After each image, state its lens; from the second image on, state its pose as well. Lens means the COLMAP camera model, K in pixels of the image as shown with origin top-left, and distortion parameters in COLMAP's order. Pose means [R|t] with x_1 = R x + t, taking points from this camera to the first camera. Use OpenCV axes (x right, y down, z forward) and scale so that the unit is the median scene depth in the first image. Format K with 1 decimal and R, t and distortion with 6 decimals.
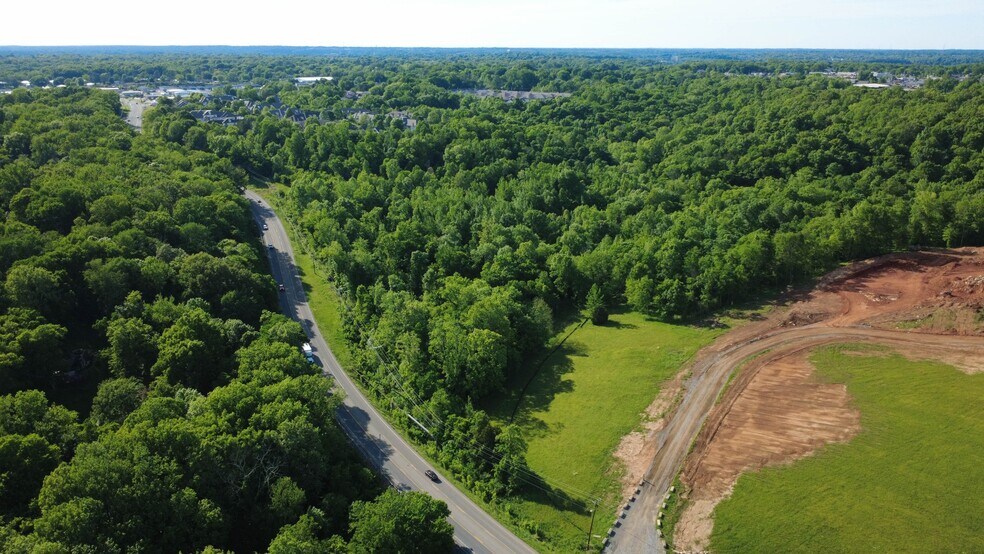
lens RADIAL K [[718.2, 0, 492.0], [0, 718.2, 277.0], [0, 0, 1]] dist [-0.002731, -0.001184]
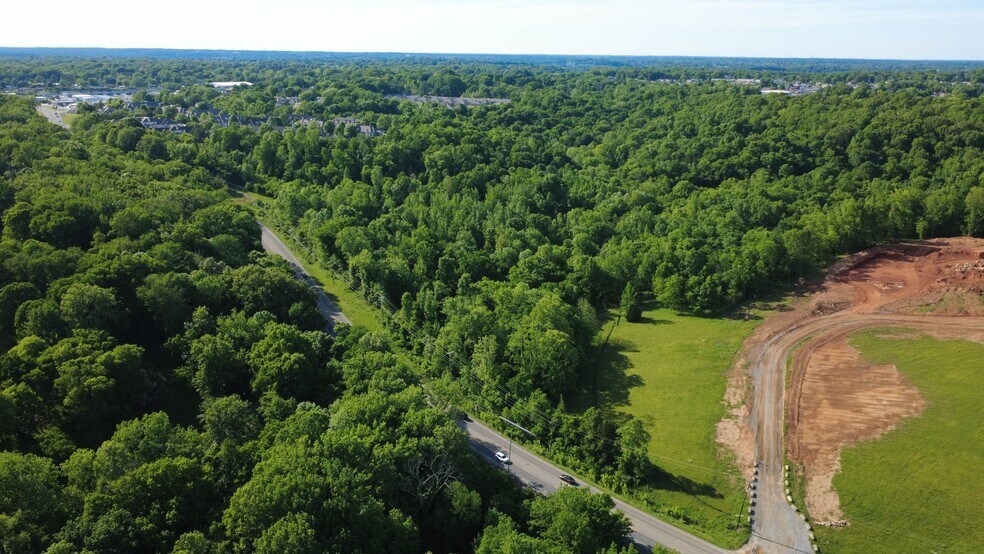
lens RADIAL K [[718.2, 0, 492.0], [0, 718.2, 277.0], [0, 0, 1]] dist [-0.002731, -0.001184]
pose [[0.989485, -0.034572, 0.140443, -0.135901], [0.035505, 0.999361, -0.004147, -0.001204], [-0.140209, 0.009090, 0.990080, -0.004322]]
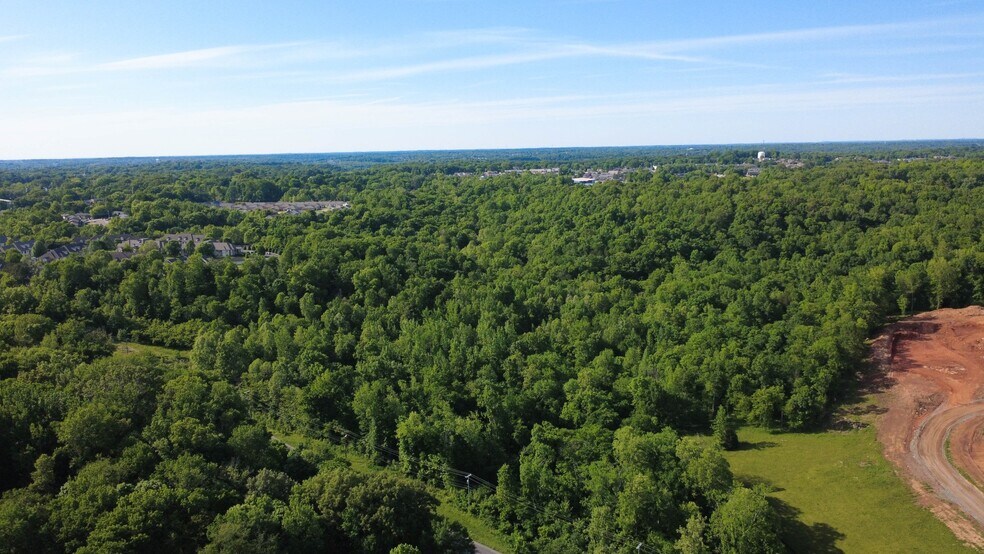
lens RADIAL K [[718.2, 0, 492.0], [0, 718.2, 277.0], [0, 0, 1]] dist [-0.002731, -0.001184]
pose [[0.884721, -0.104107, 0.454345, -0.344747], [0.165294, 0.981465, -0.096979, -0.074469], [-0.435828, 0.160900, 0.885531, 0.202495]]
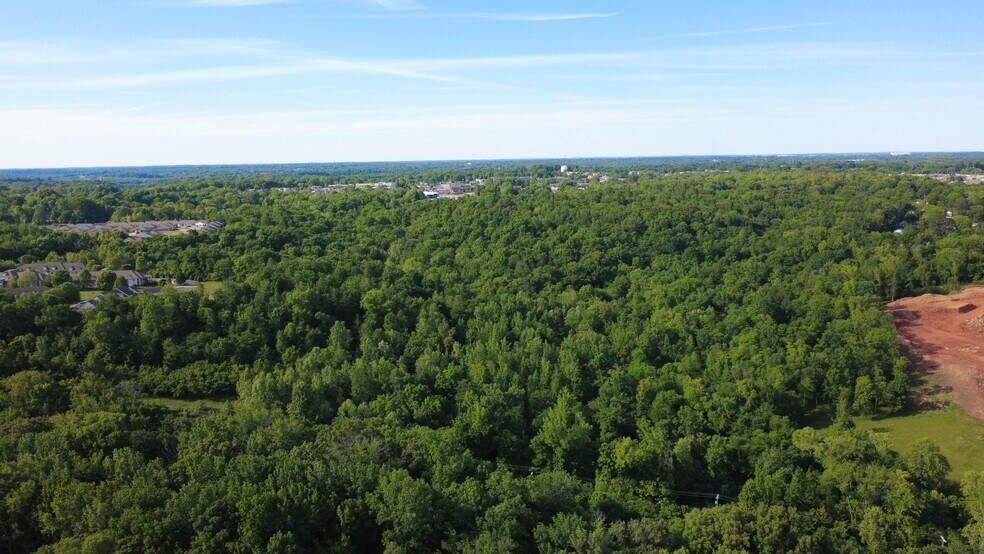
lens RADIAL K [[718.2, 0, 492.0], [0, 718.2, 277.0], [0, 0, 1]] dist [-0.002731, -0.001184]
pose [[0.696326, -0.133198, 0.705258, -0.570373], [0.239373, 0.969467, -0.053244, -0.142309], [-0.676632, 0.205895, 0.706949, 0.410637]]
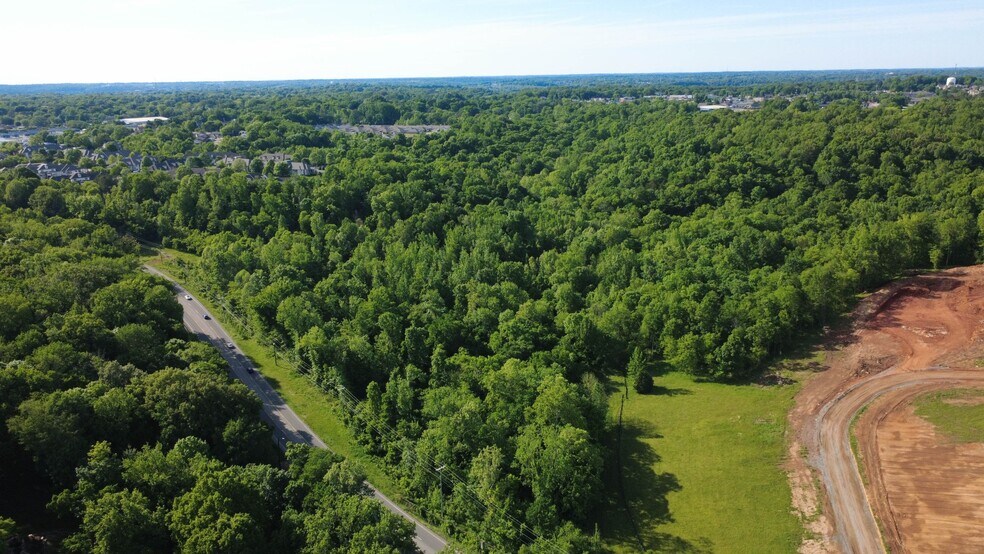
lens RADIAL K [[718.2, 0, 492.0], [0, 718.2, 277.0], [0, 0, 1]] dist [-0.002731, -0.001184]
pose [[0.969243, -0.086652, 0.230345, -0.151445], [0.095367, 0.995077, -0.026955, -0.047118], [-0.226875, 0.048093, 0.972736, 0.123681]]
